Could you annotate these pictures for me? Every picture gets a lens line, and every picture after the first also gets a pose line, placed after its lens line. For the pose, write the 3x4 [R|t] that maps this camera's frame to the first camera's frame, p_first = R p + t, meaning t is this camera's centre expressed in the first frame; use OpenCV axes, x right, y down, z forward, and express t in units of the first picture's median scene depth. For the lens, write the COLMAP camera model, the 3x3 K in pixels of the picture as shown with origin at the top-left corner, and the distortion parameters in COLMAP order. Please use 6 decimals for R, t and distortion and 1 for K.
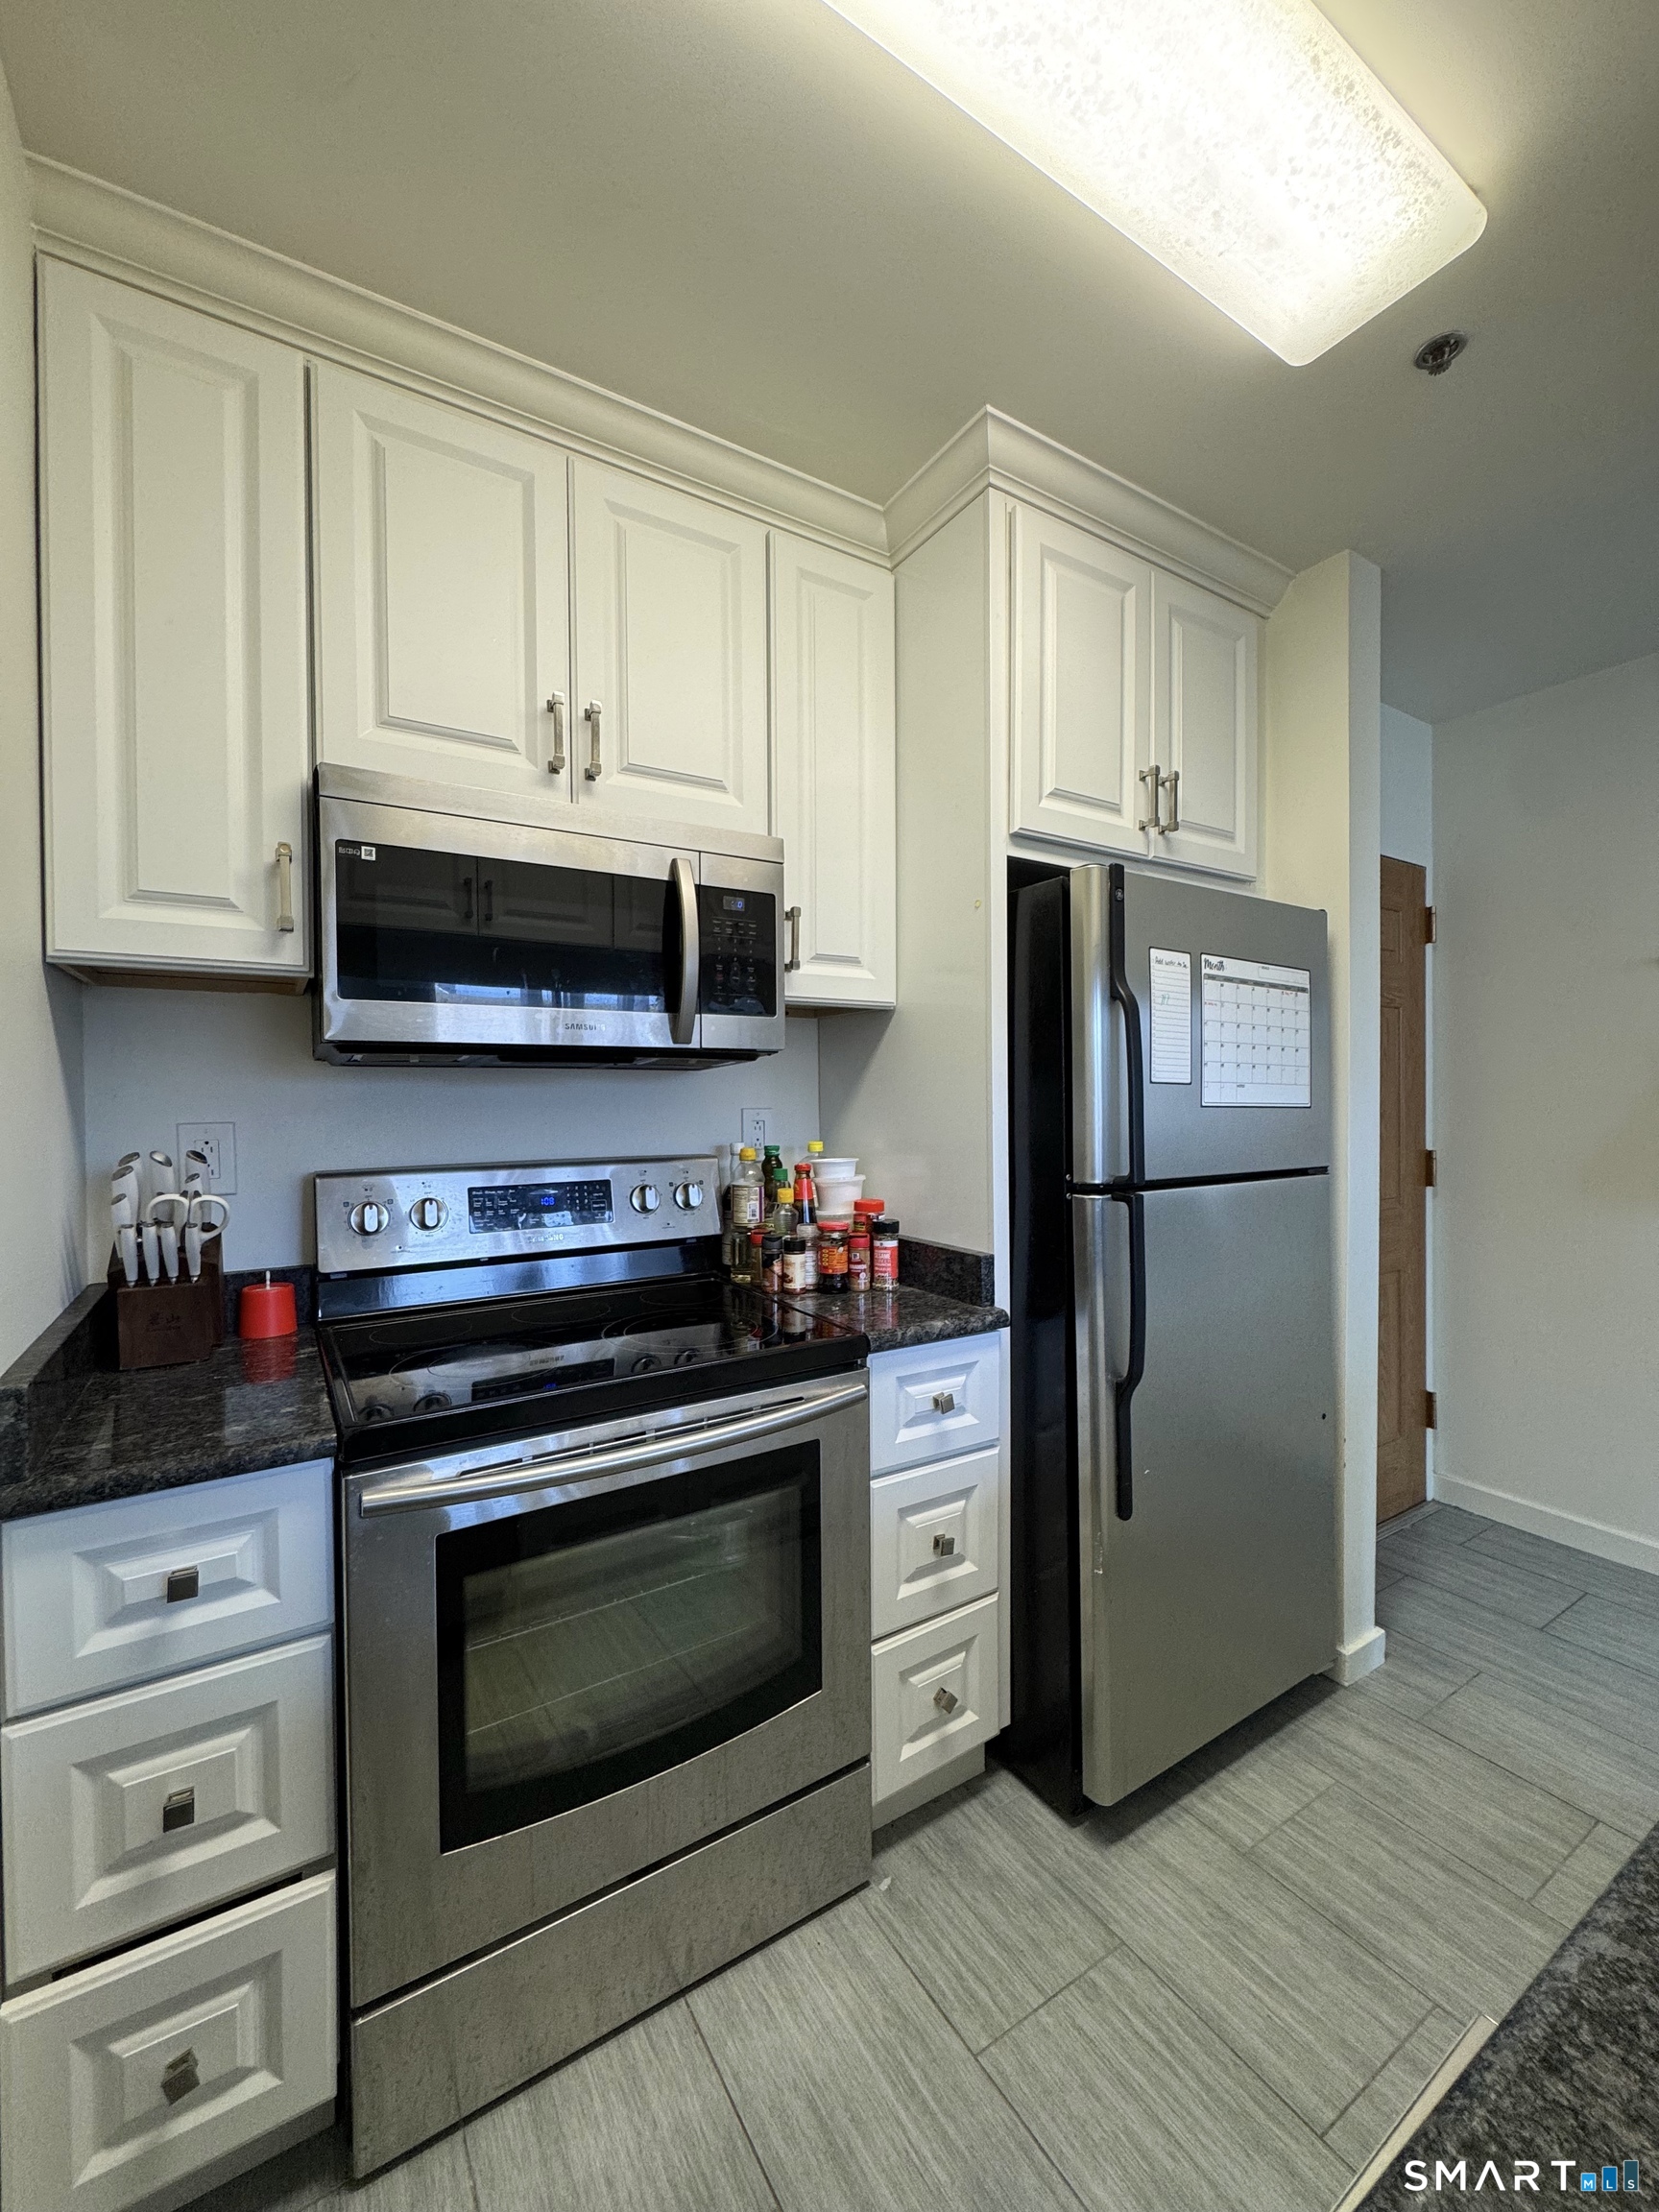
lens RADIAL K [[890.1, 0, 832.5], [0, 890.1, 1100.8], [0, 0, 1]] dist [0.003046, -0.000704]
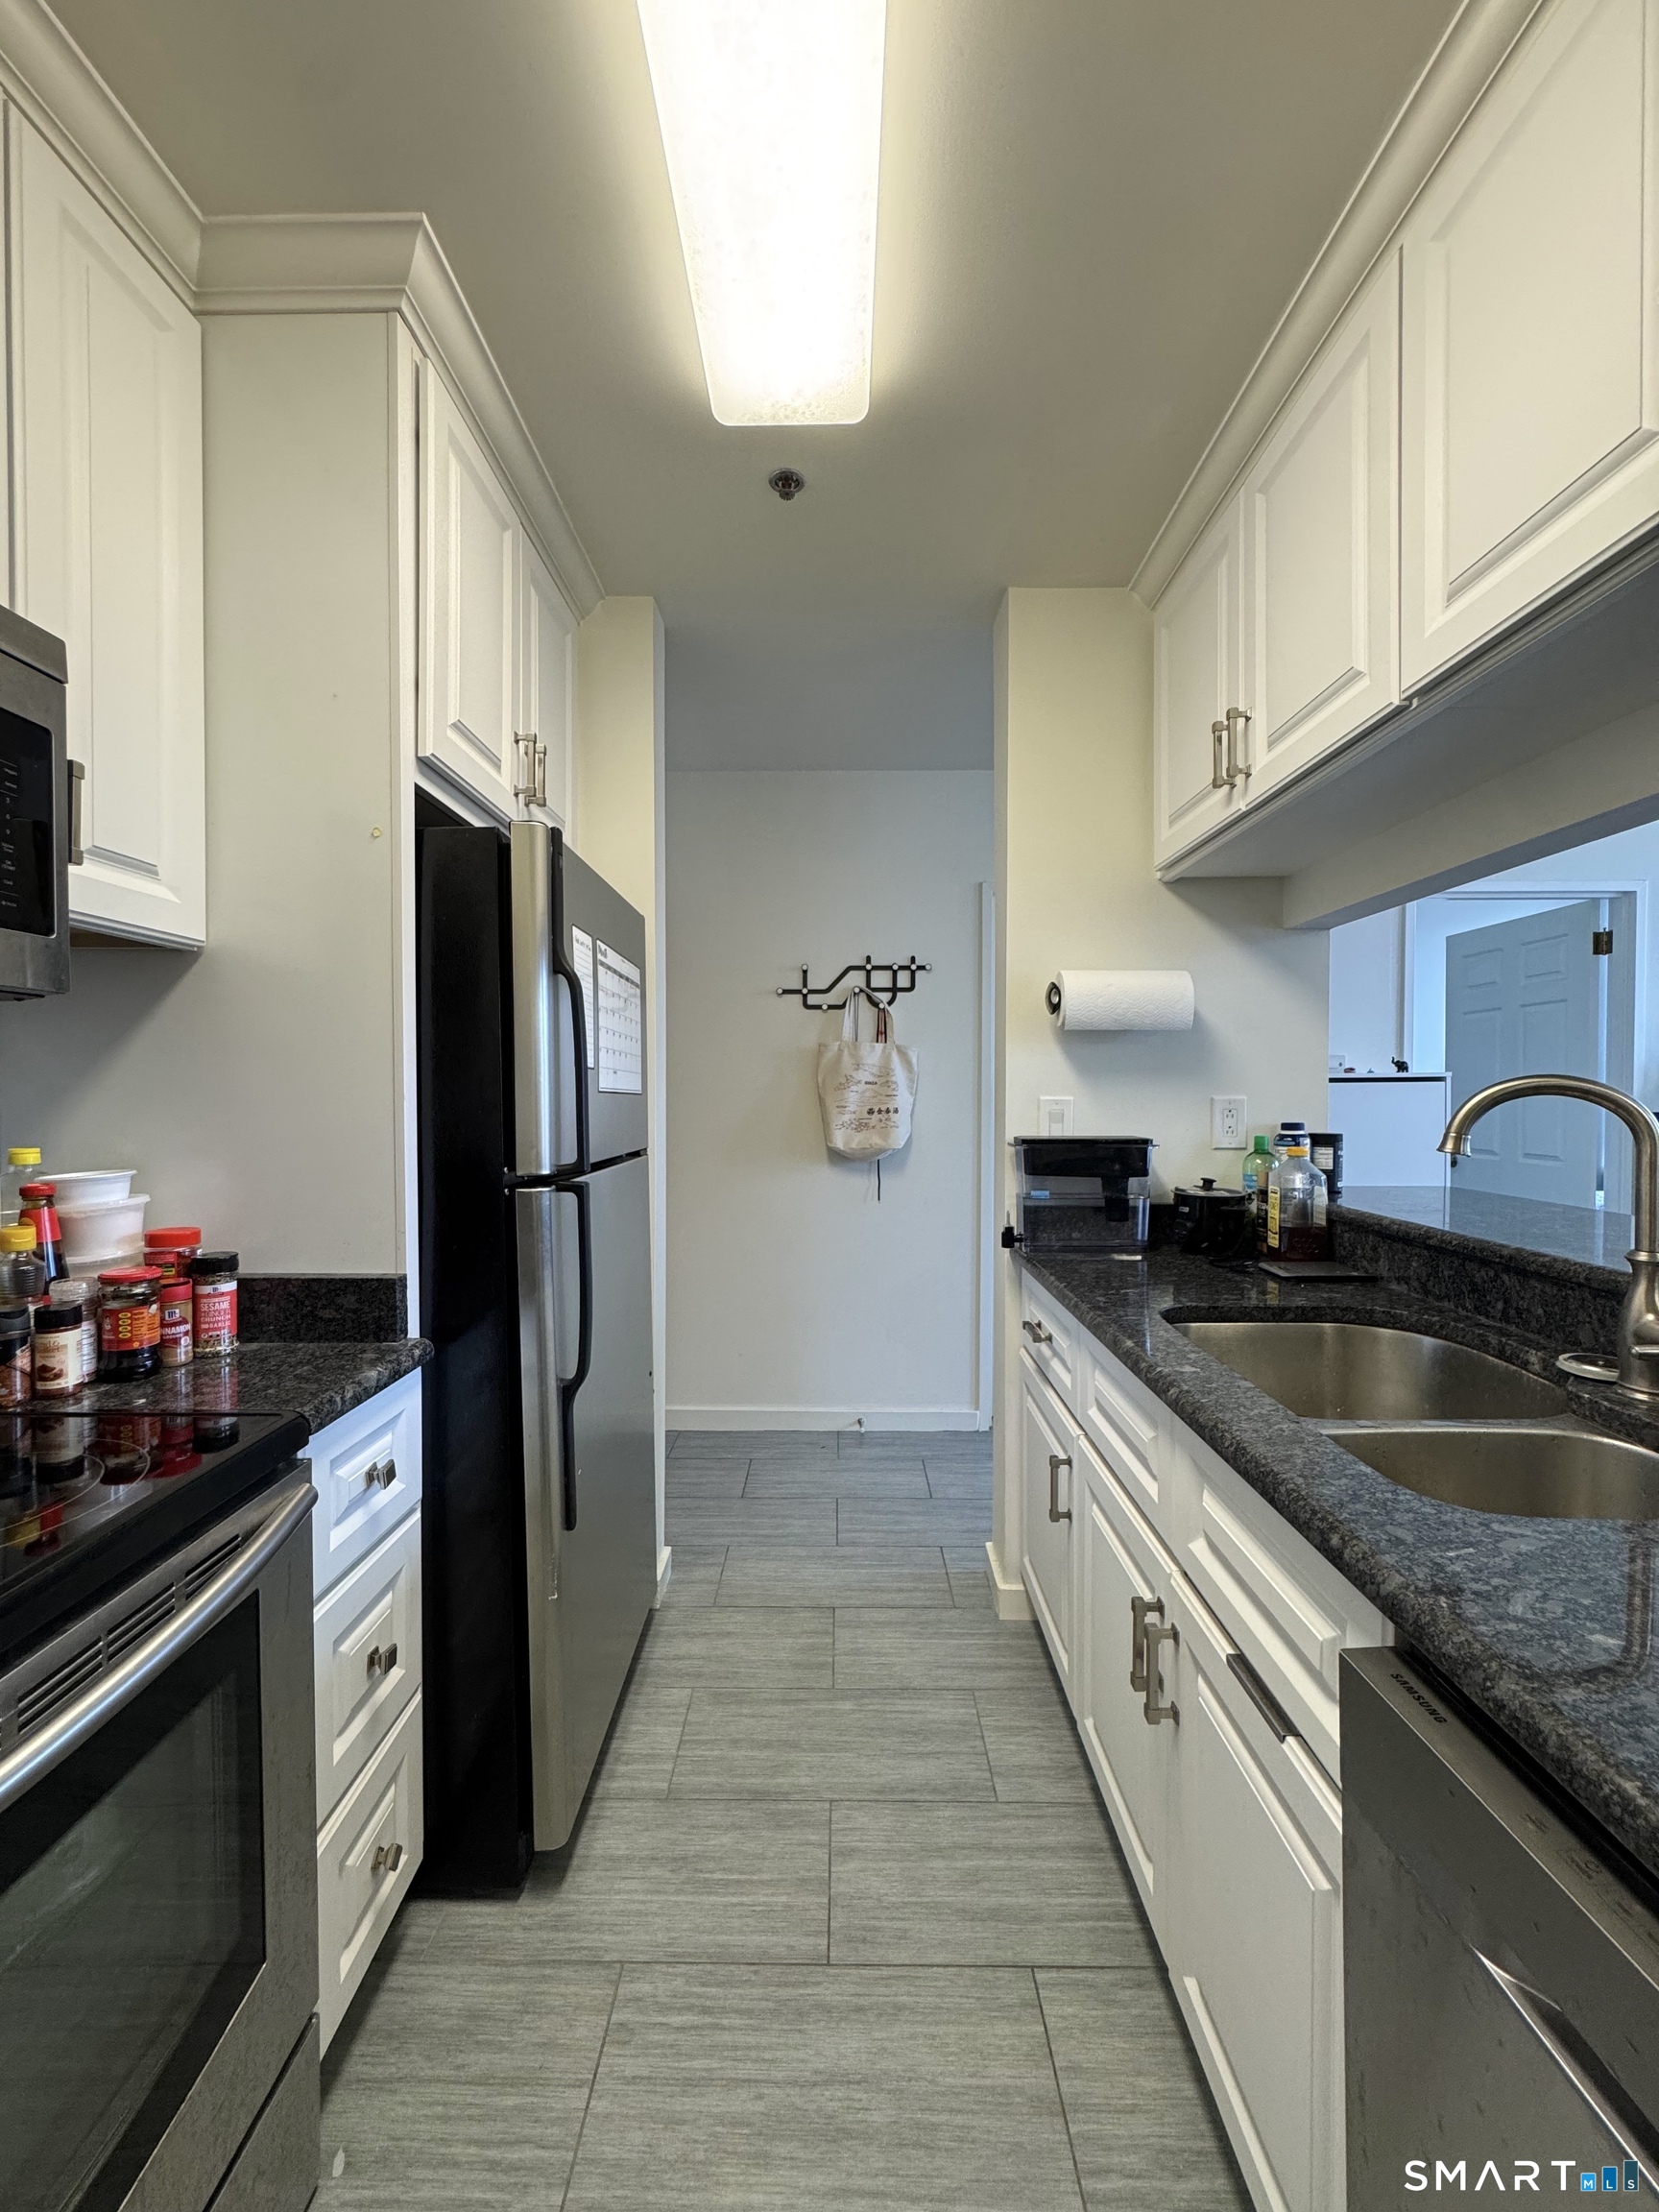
lens RADIAL K [[890.1, 0, 832.4], [0, 890.1, 1100.8], [0, 0, 1]] dist [0.003046, -0.000704]
pose [[0.541365, -0.003310, 0.840781, -0.277742], [0.000360, 0.999993, 0.003705, 0.012782], [-0.840788, -0.001703, 0.541363, 0.231817]]
